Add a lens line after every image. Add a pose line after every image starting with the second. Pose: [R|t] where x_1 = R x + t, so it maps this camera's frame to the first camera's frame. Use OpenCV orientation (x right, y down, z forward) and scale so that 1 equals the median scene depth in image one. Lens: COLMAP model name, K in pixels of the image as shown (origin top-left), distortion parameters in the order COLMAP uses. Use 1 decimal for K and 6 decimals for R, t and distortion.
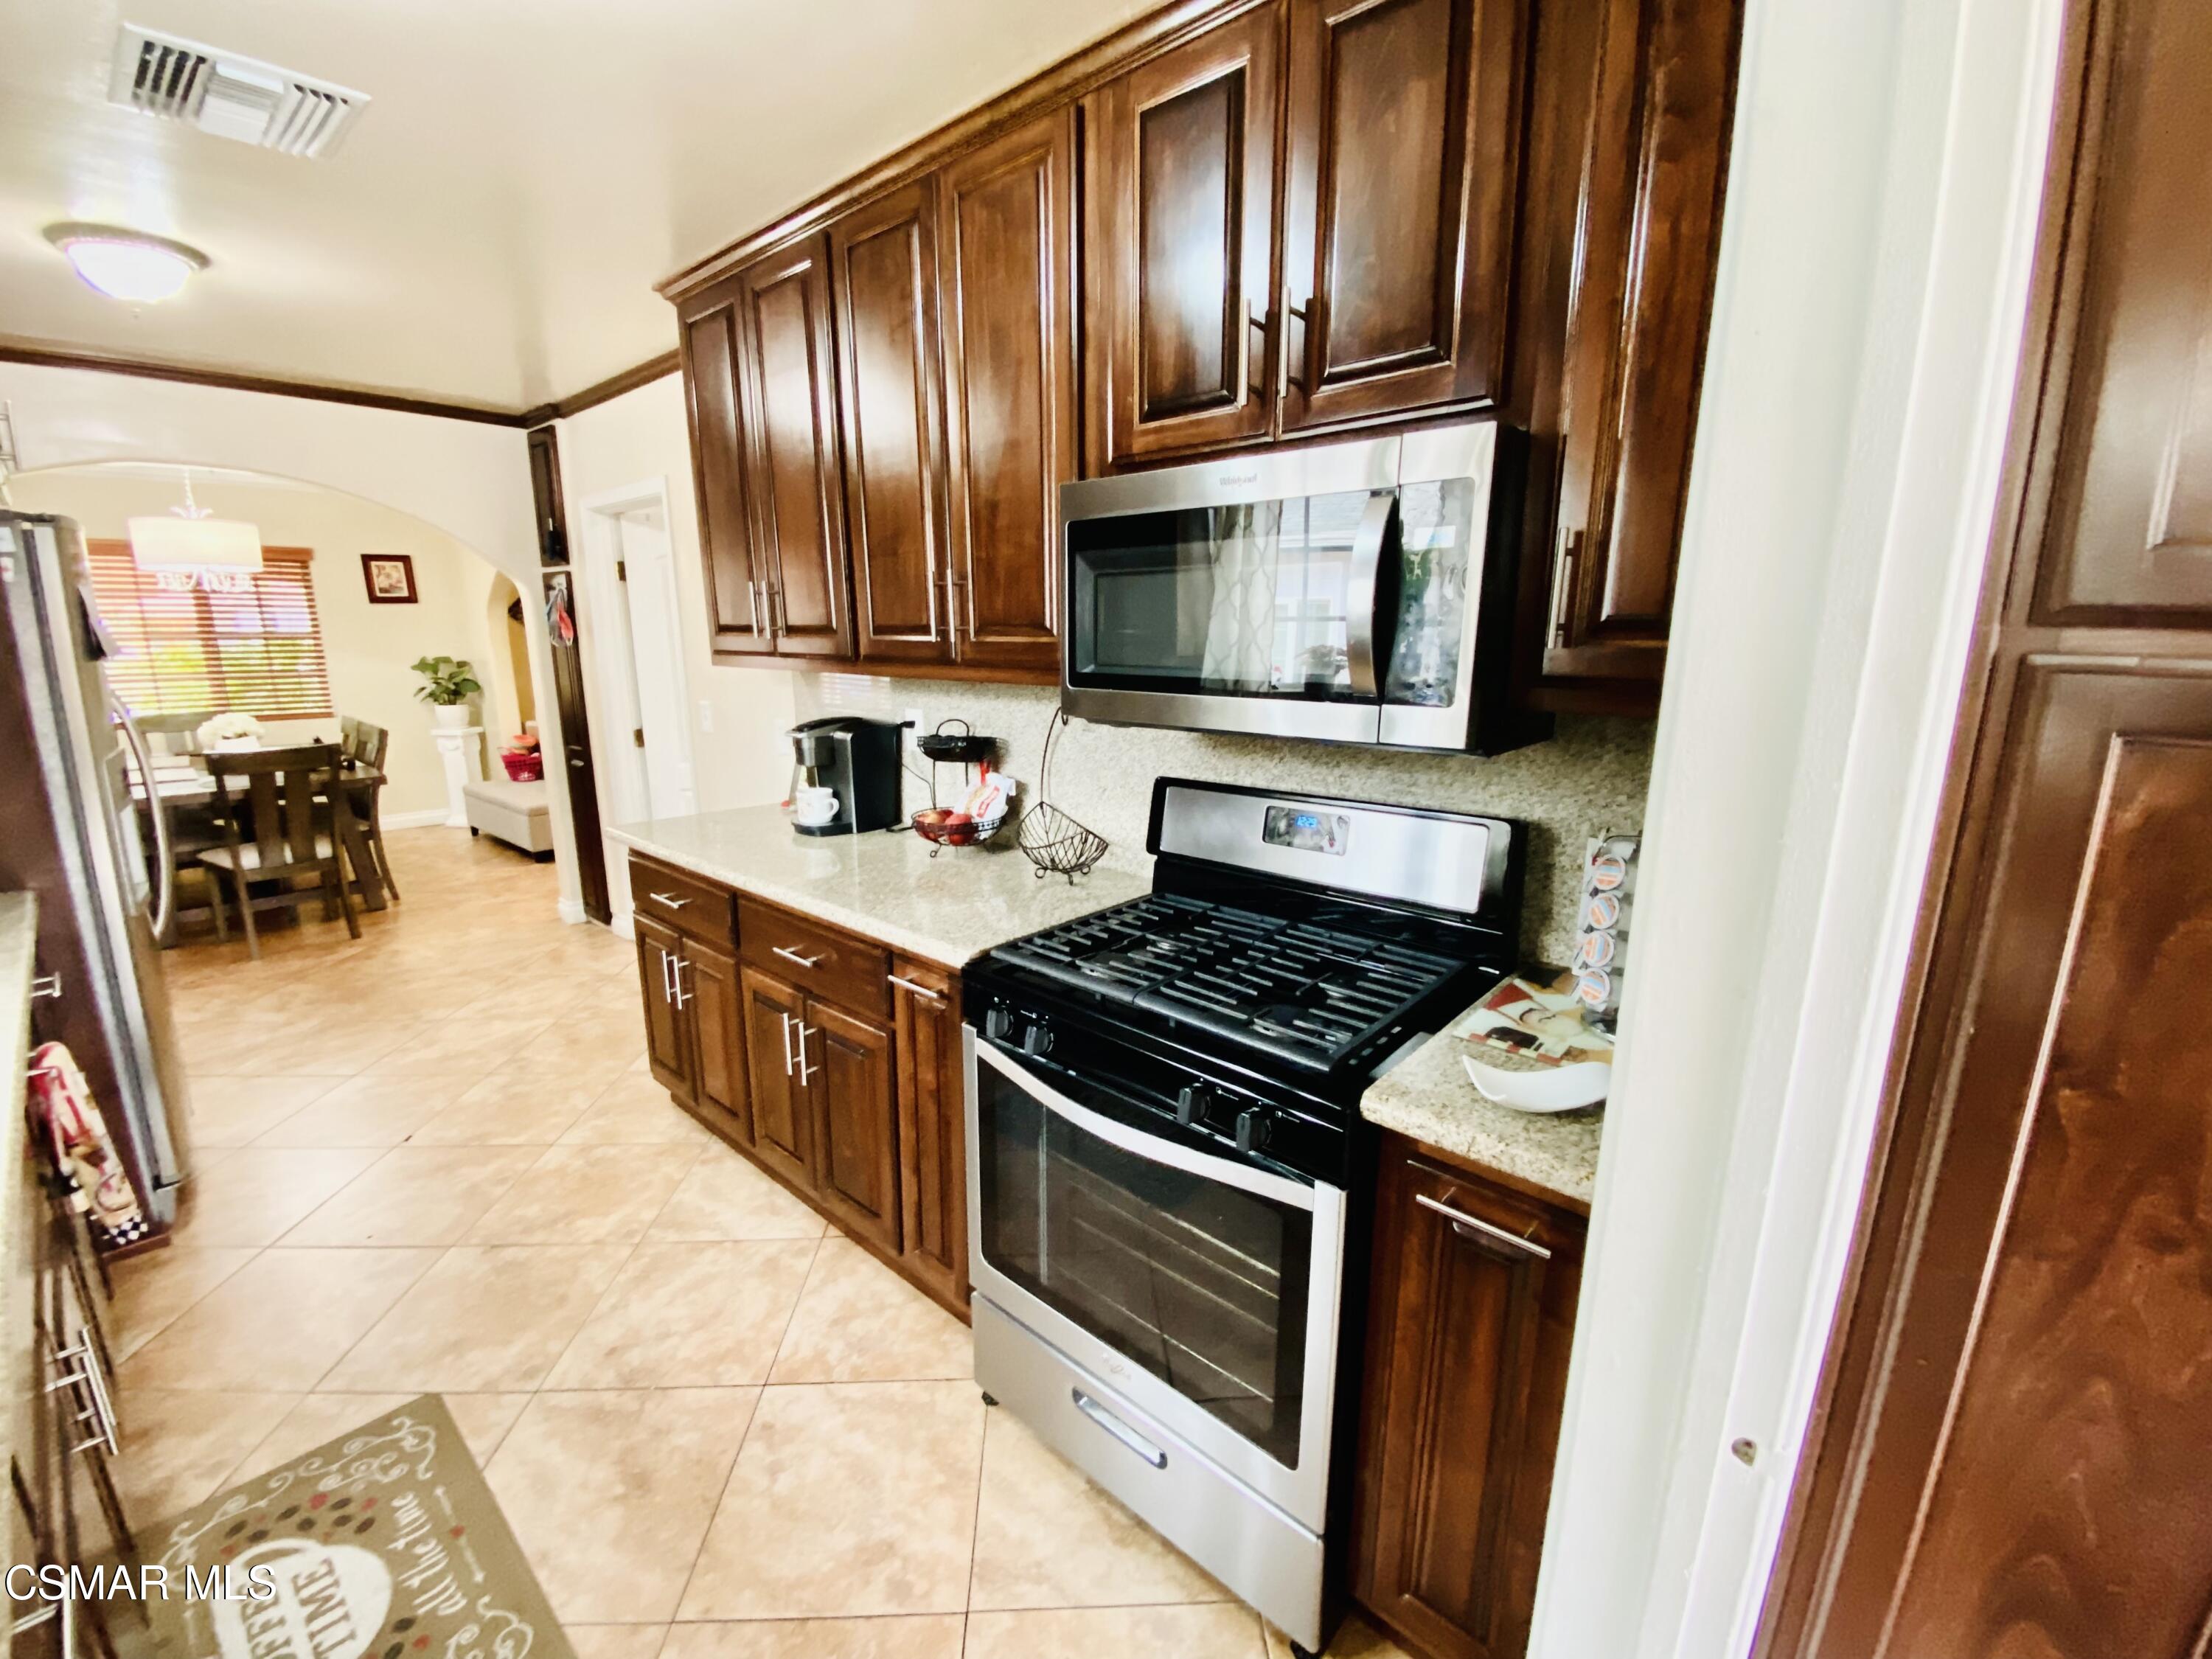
lens RADIAL K [[897.5, 0, 1100.4], [0, 897.5, 820.2], [0, 0, 1]] dist [0.002103, -0.012325]
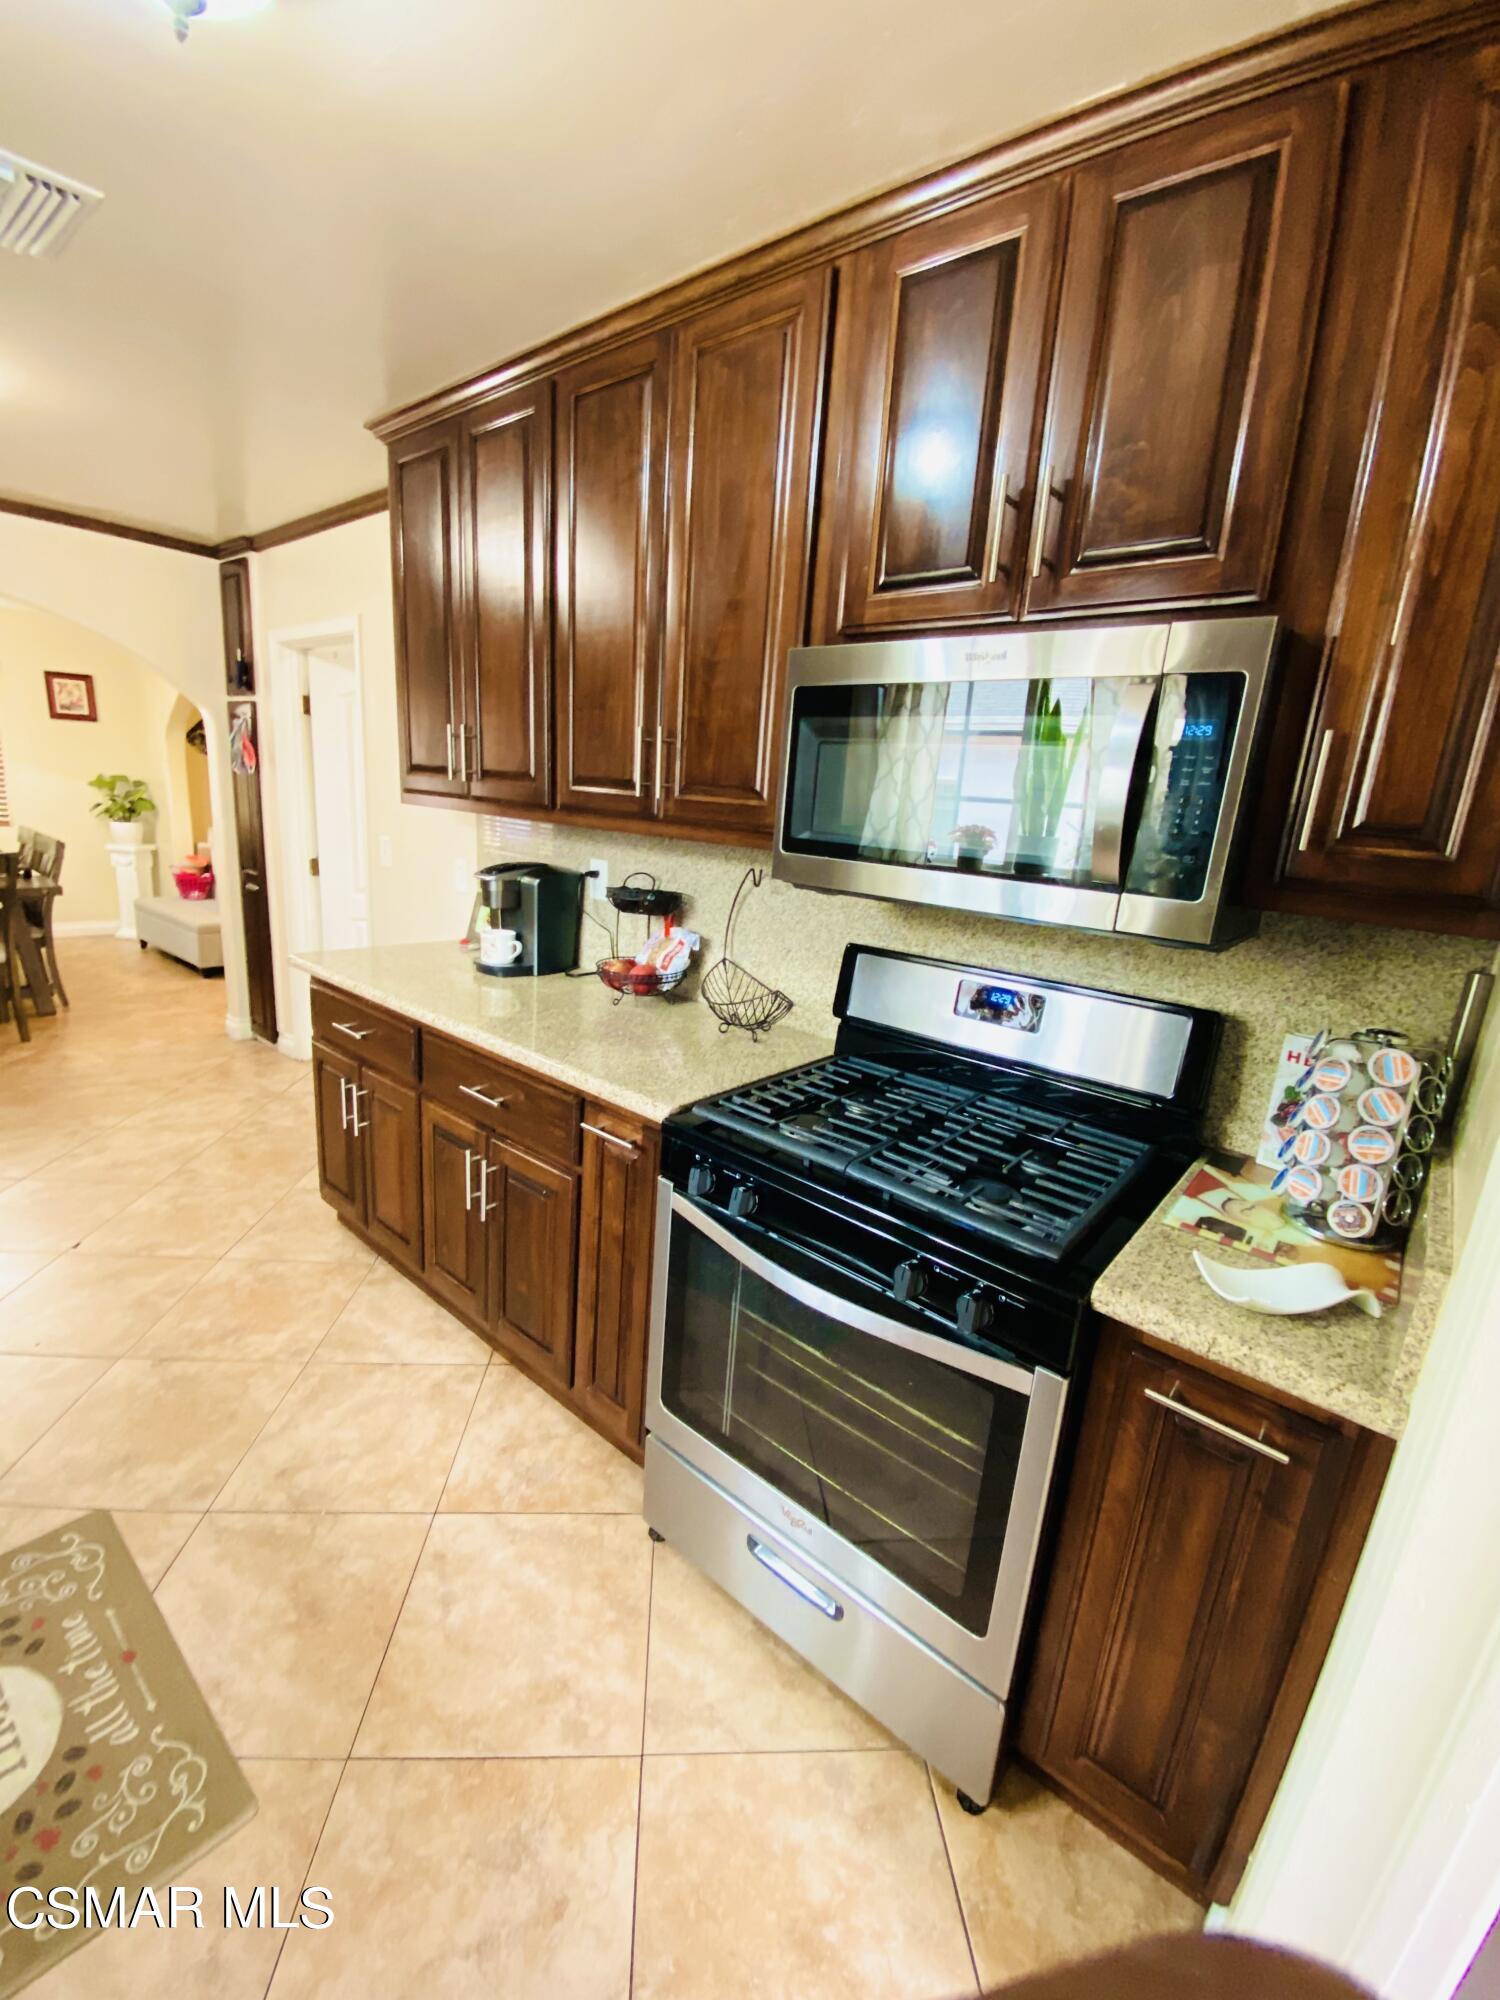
lens RADIAL K [[811.4, 0, 749.0], [0, 811.4, 984.8], [0, 0, 1]] dist [0.002103, -0.012325]
pose [[0.997316, 0.060224, 0.041645, -0.096096], [-0.061199, 0.997871, 0.022560, -0.016187], [-0.040198, -0.025048, 0.998878, 0.078633]]
